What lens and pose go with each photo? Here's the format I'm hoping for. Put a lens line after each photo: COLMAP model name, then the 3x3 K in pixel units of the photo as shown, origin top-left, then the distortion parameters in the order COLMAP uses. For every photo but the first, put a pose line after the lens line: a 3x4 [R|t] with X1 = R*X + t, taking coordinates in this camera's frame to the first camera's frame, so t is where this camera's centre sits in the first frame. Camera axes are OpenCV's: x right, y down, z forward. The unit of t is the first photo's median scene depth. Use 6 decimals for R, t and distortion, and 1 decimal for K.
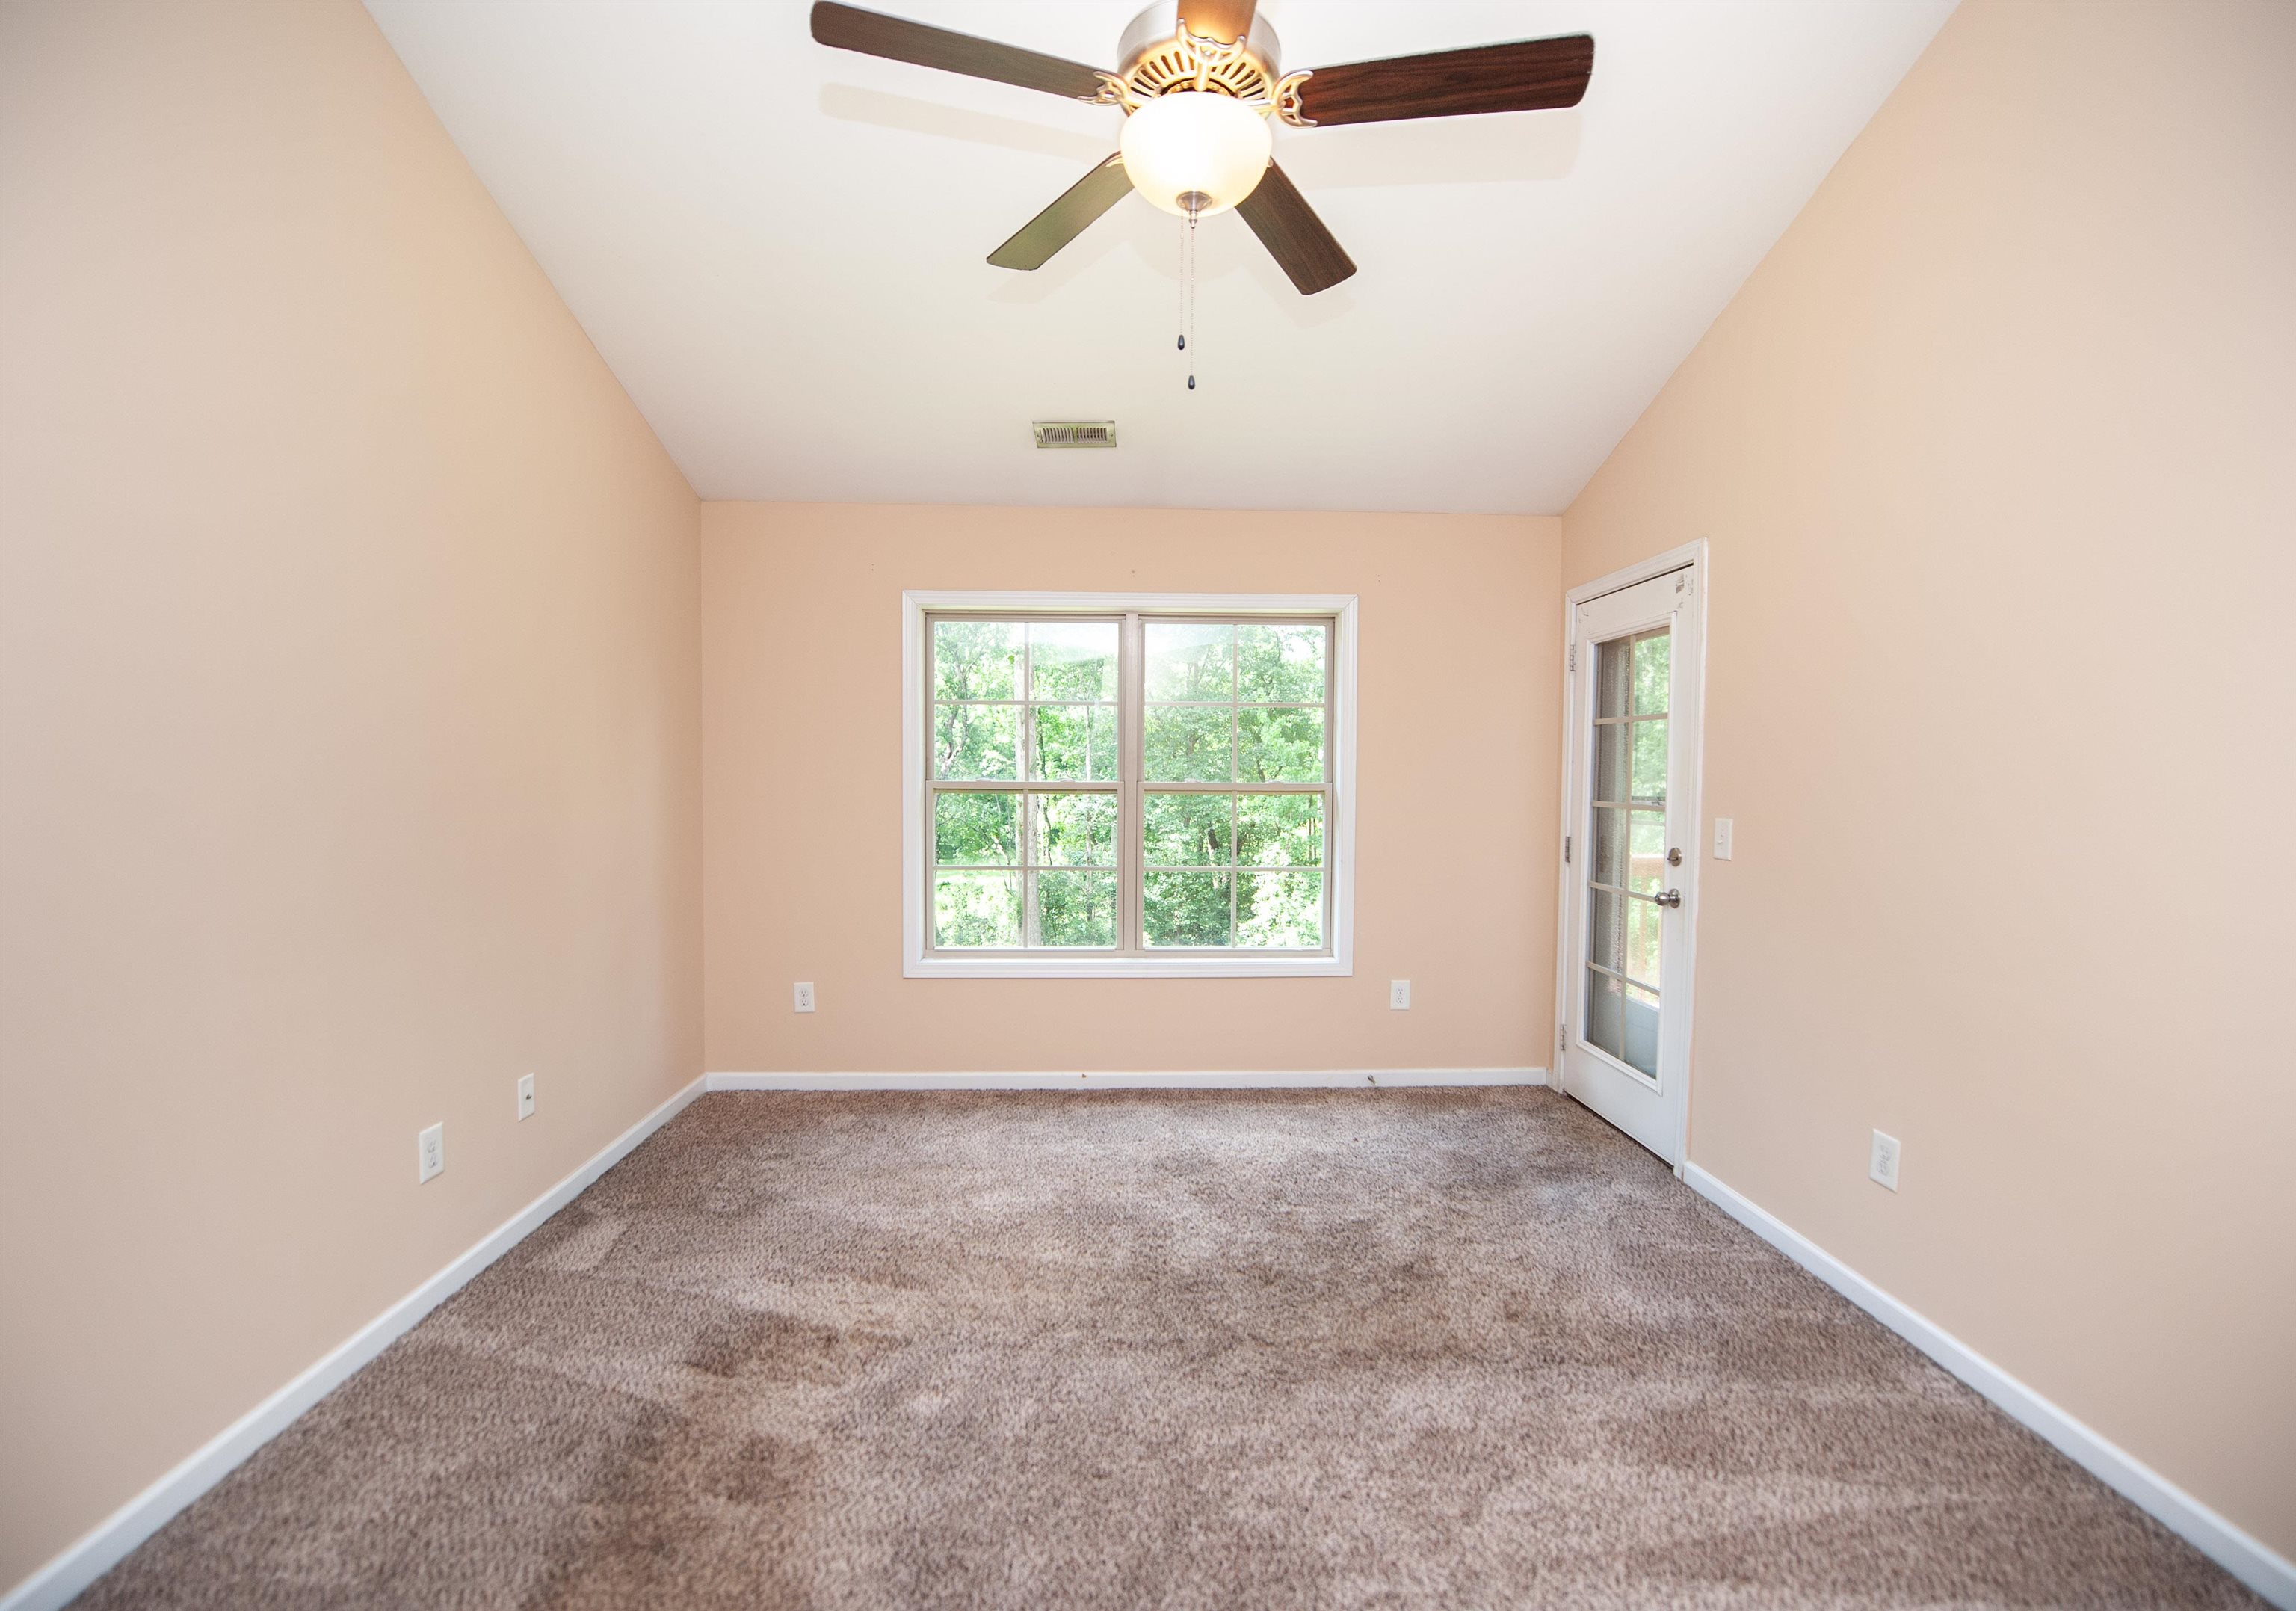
lens RADIAL K [[943.2, 0, 1145.4], [0, 943.2, 810.6], [0, 0, 1]] dist [-0.039573, 0.000215]
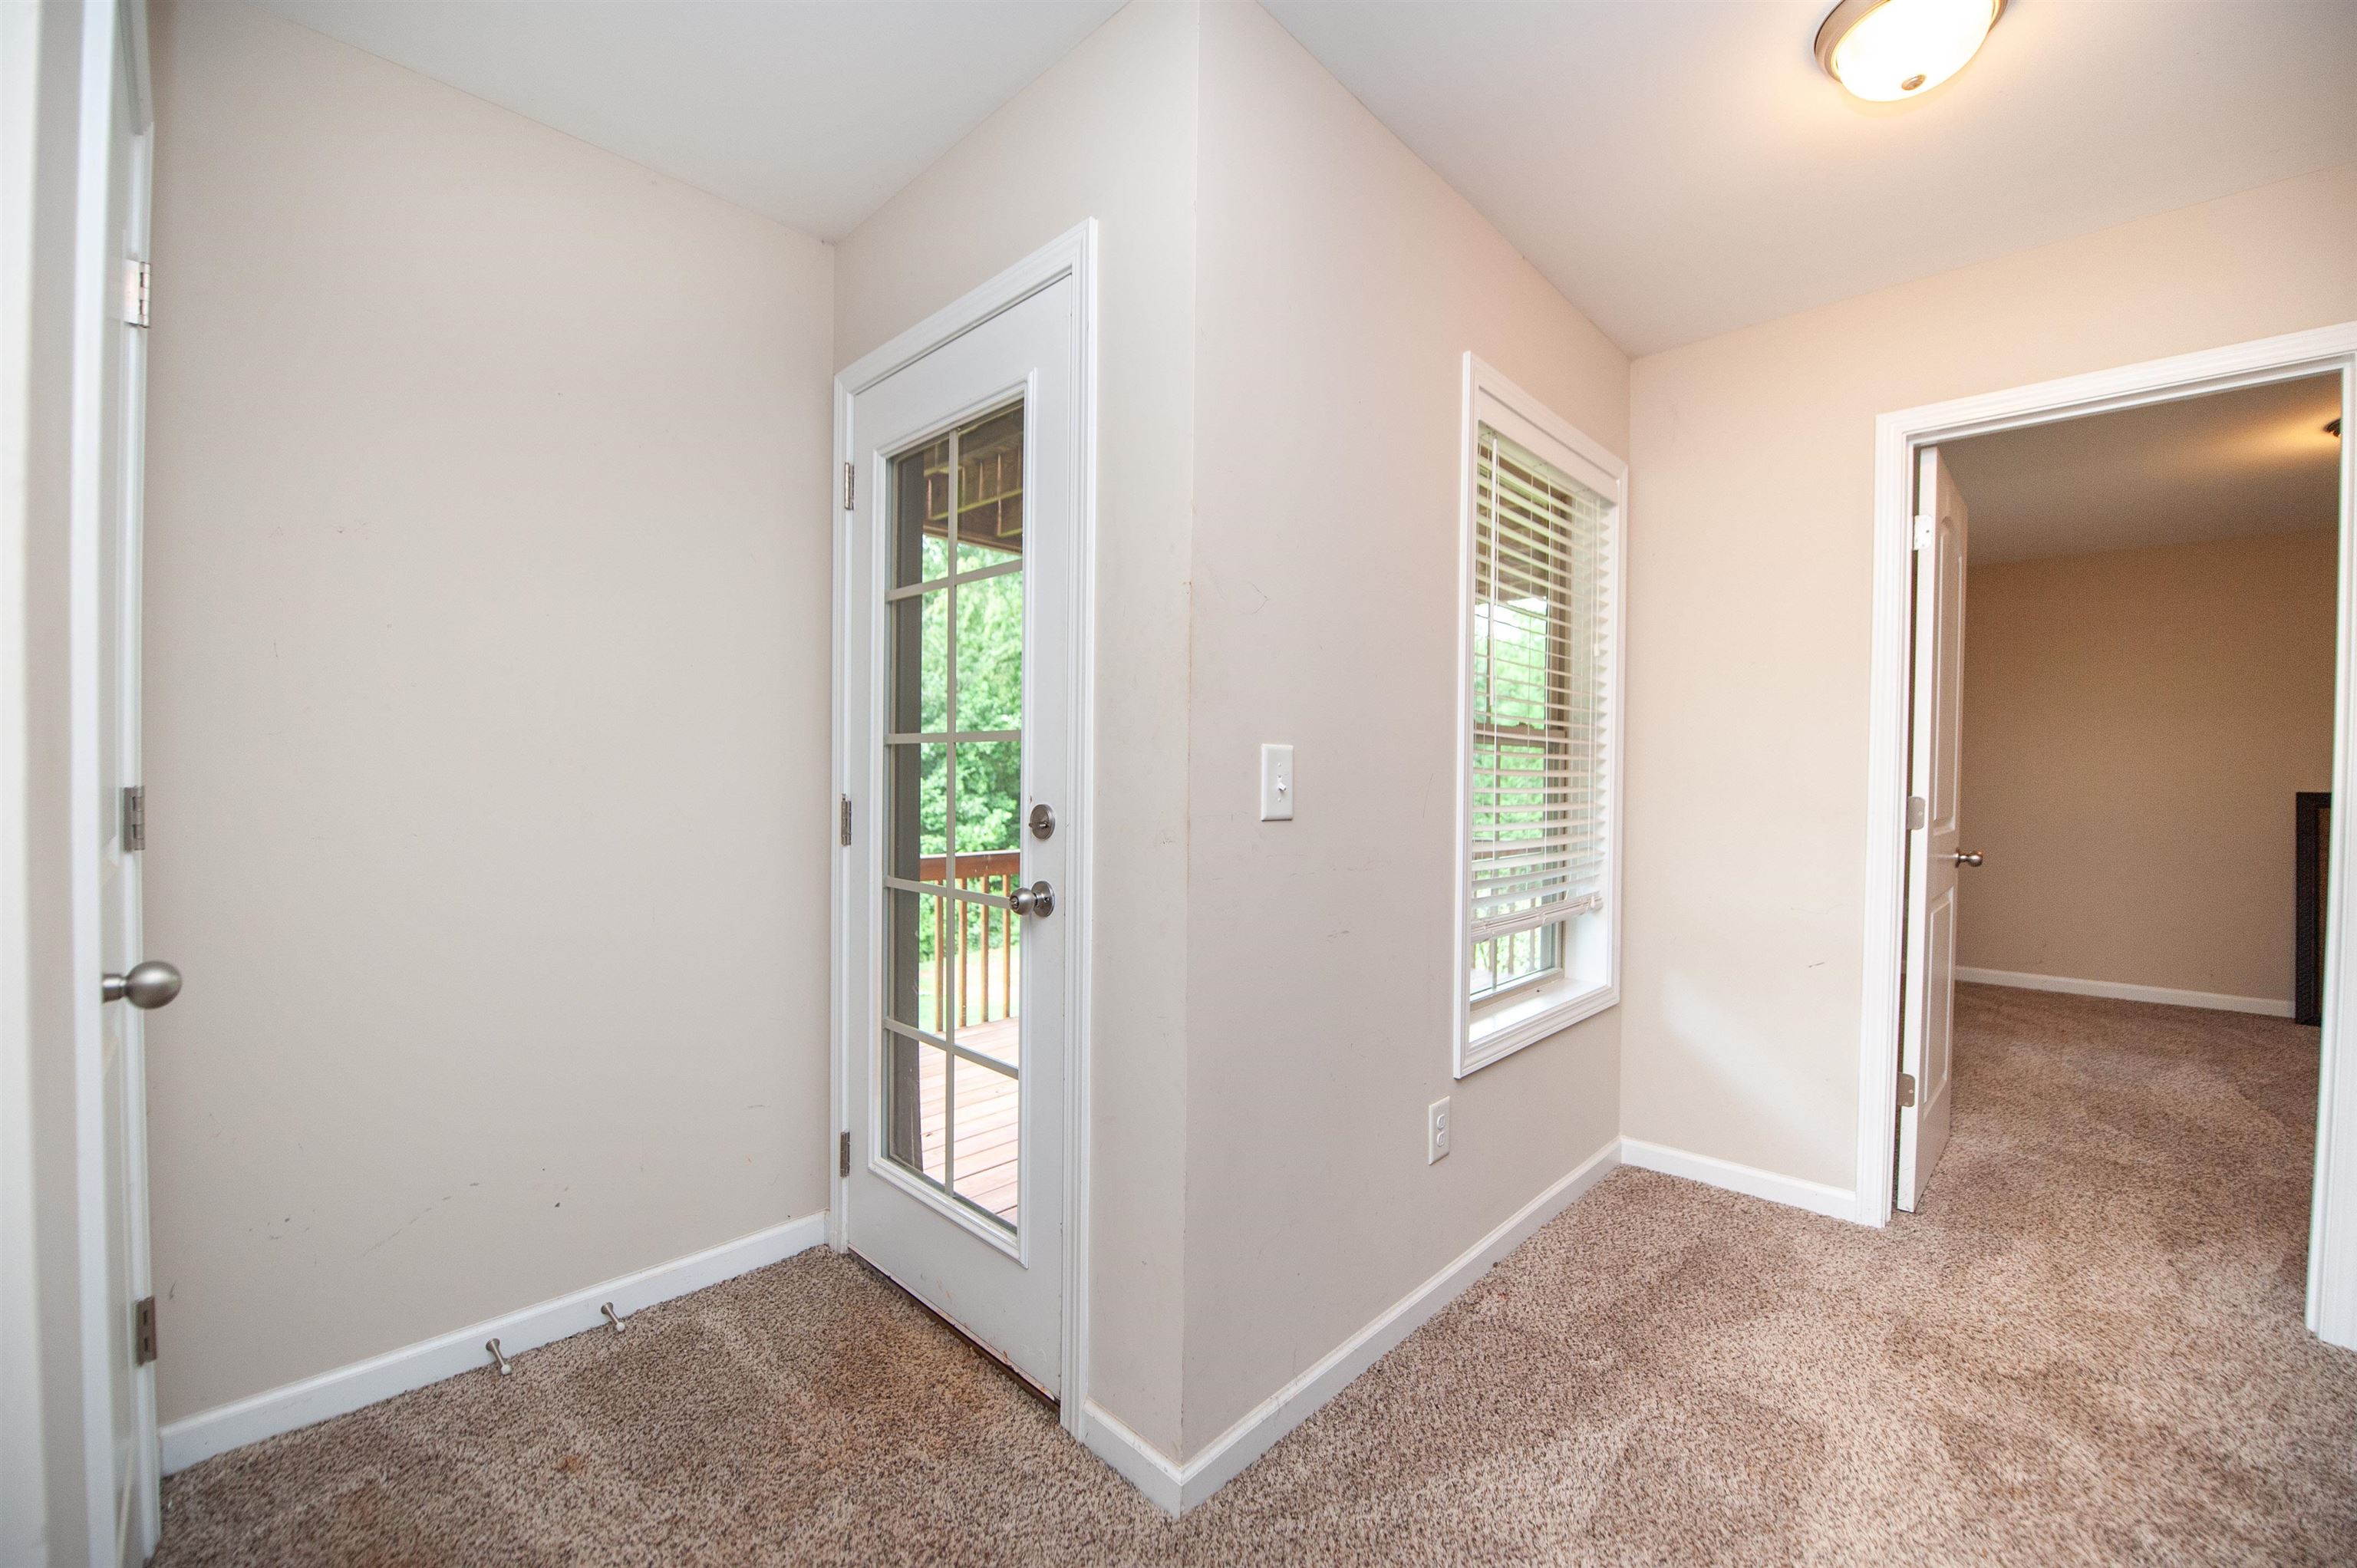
lens RADIAL K [[940.8, 0, 1184.7], [0, 940.8, 790.6], [0, 0, 1]] dist [-0.022028, -0.000707]
pose [[0.715741, -0.010562, 0.698286, 0.251155], [0.022249, 0.999723, -0.007684, 0.037981], [-0.698011, 0.021036, 0.715778, 0.558486]]
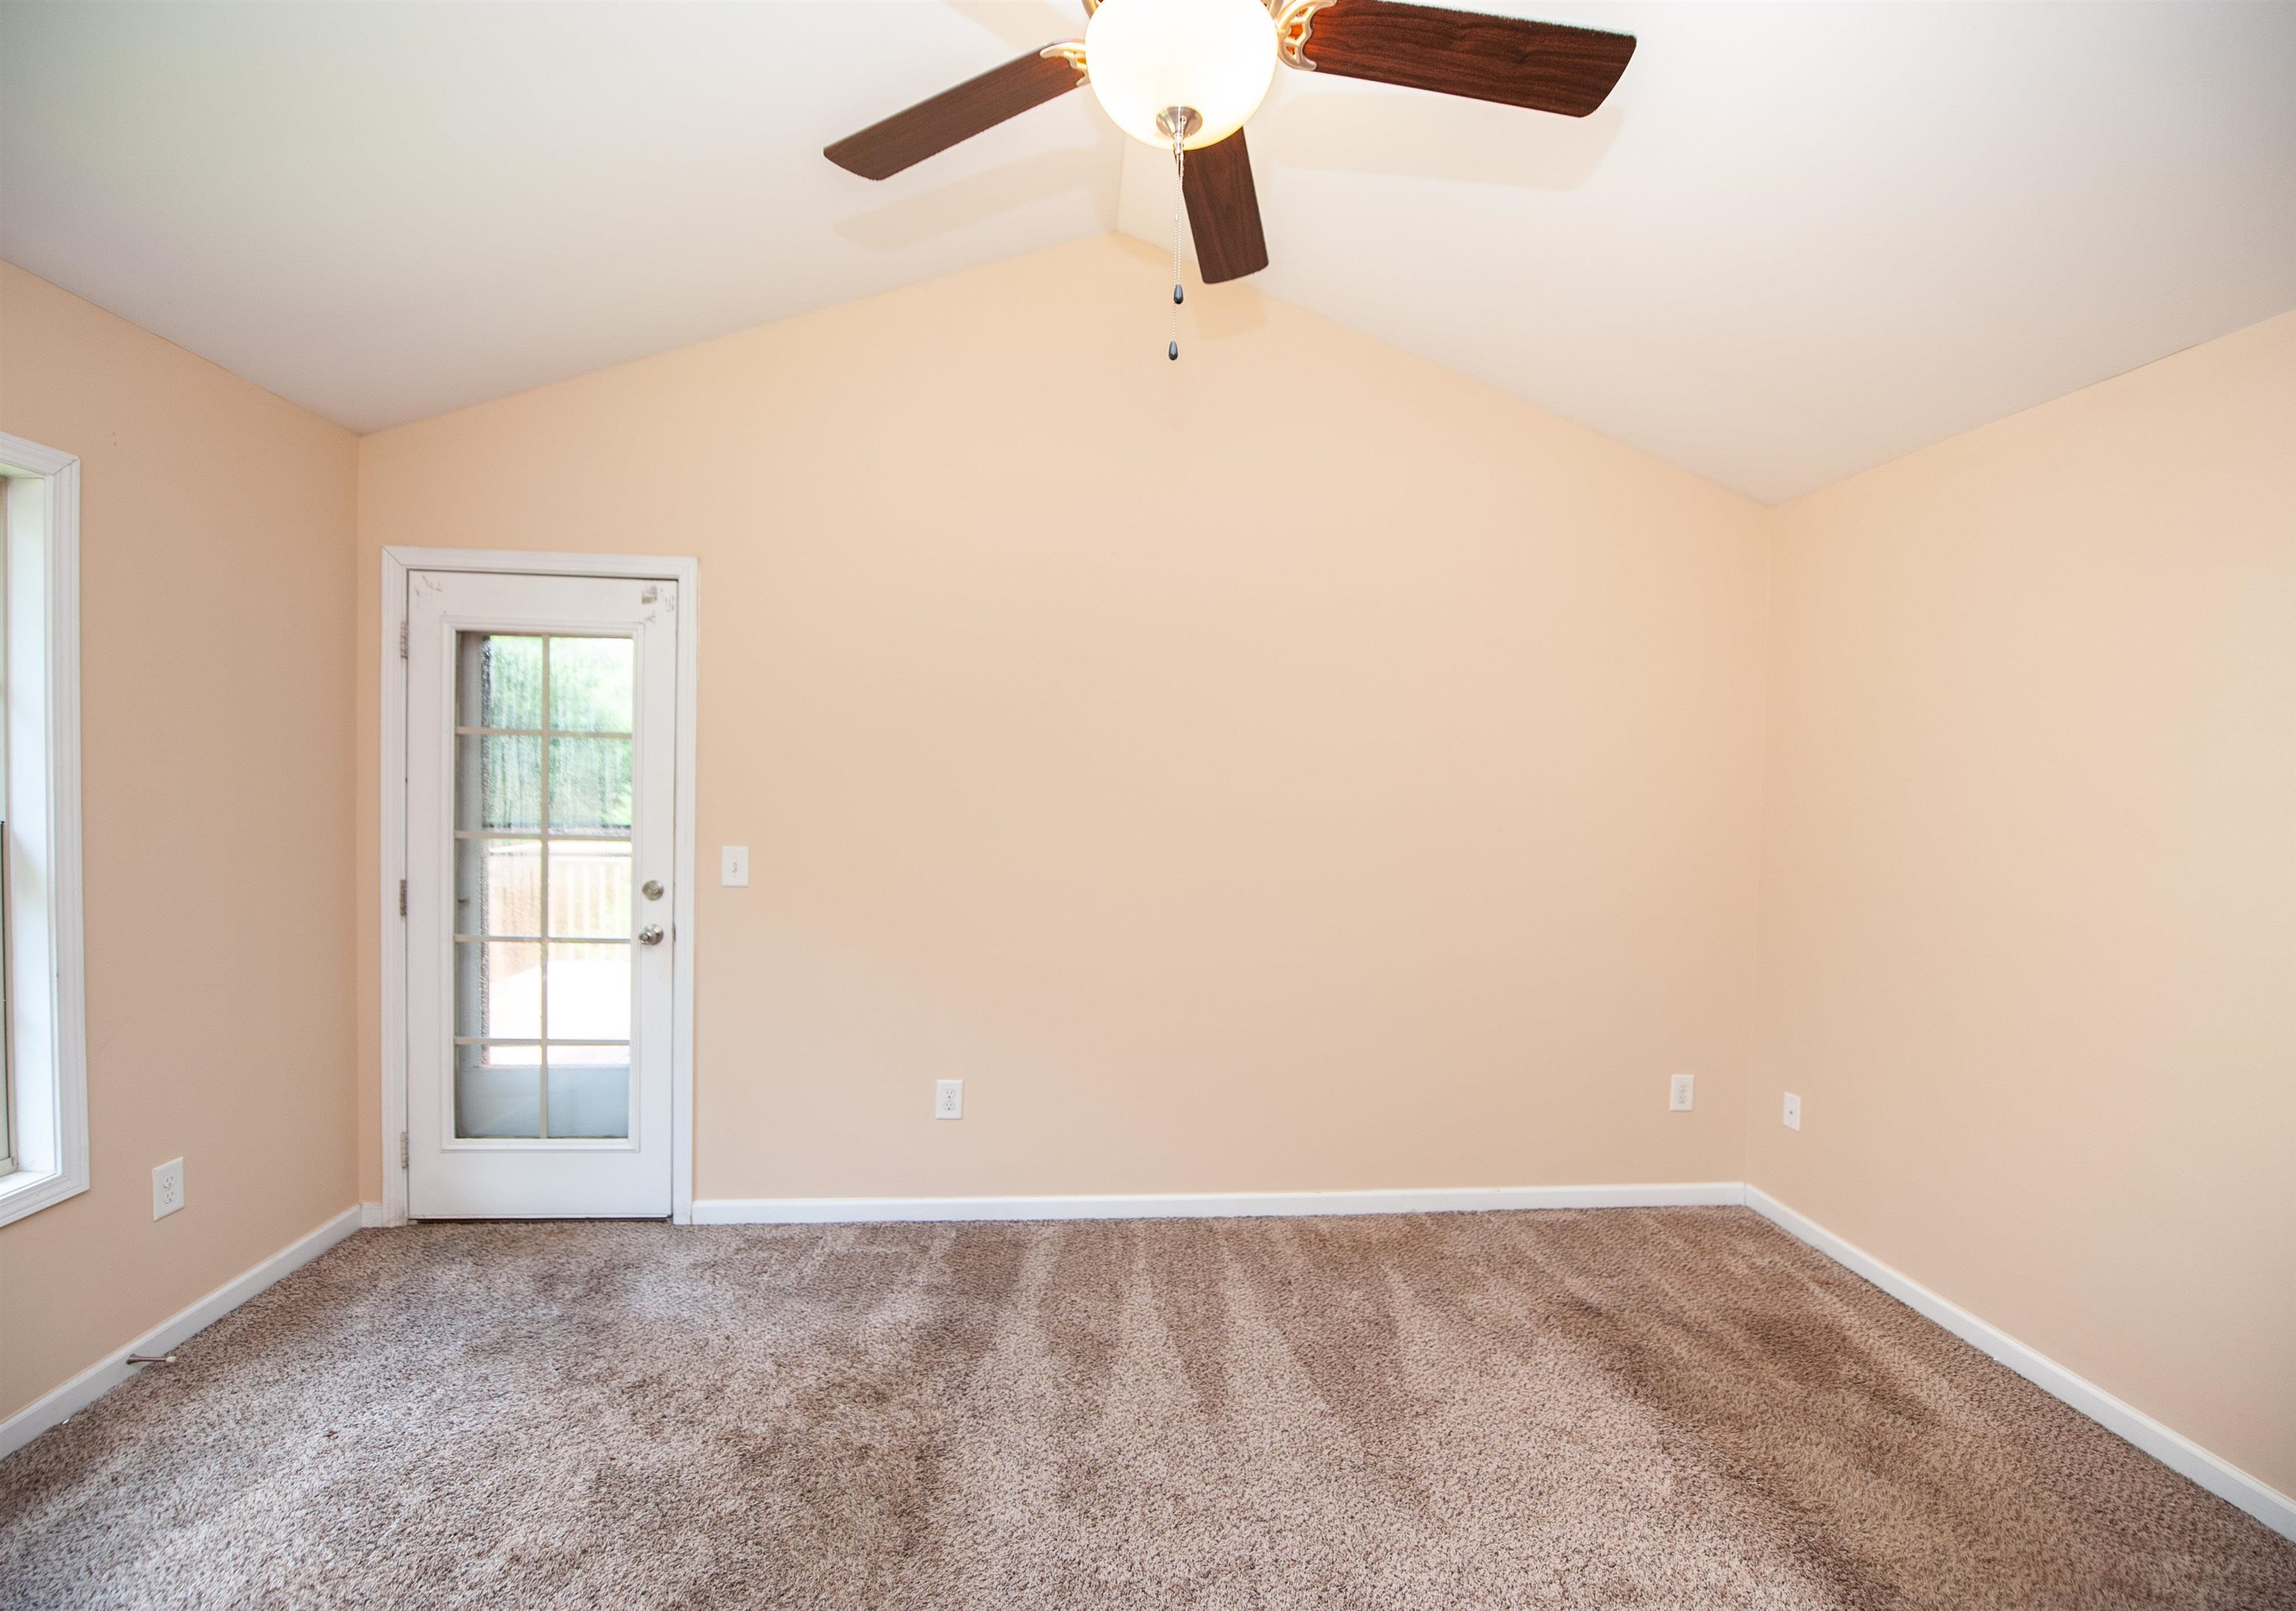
lens RADIAL K [[943.2, 0, 1145.4], [0, 943.2, 810.6], [0, 0, 1]] dist [-0.039573, 0.000215]
pose [[-0.065160, -0.028614, 0.997464, -0.386529], [0.016630, 0.999419, 0.029756, -0.049192], [-0.997736, 0.018527, -0.064646, 0.568673]]
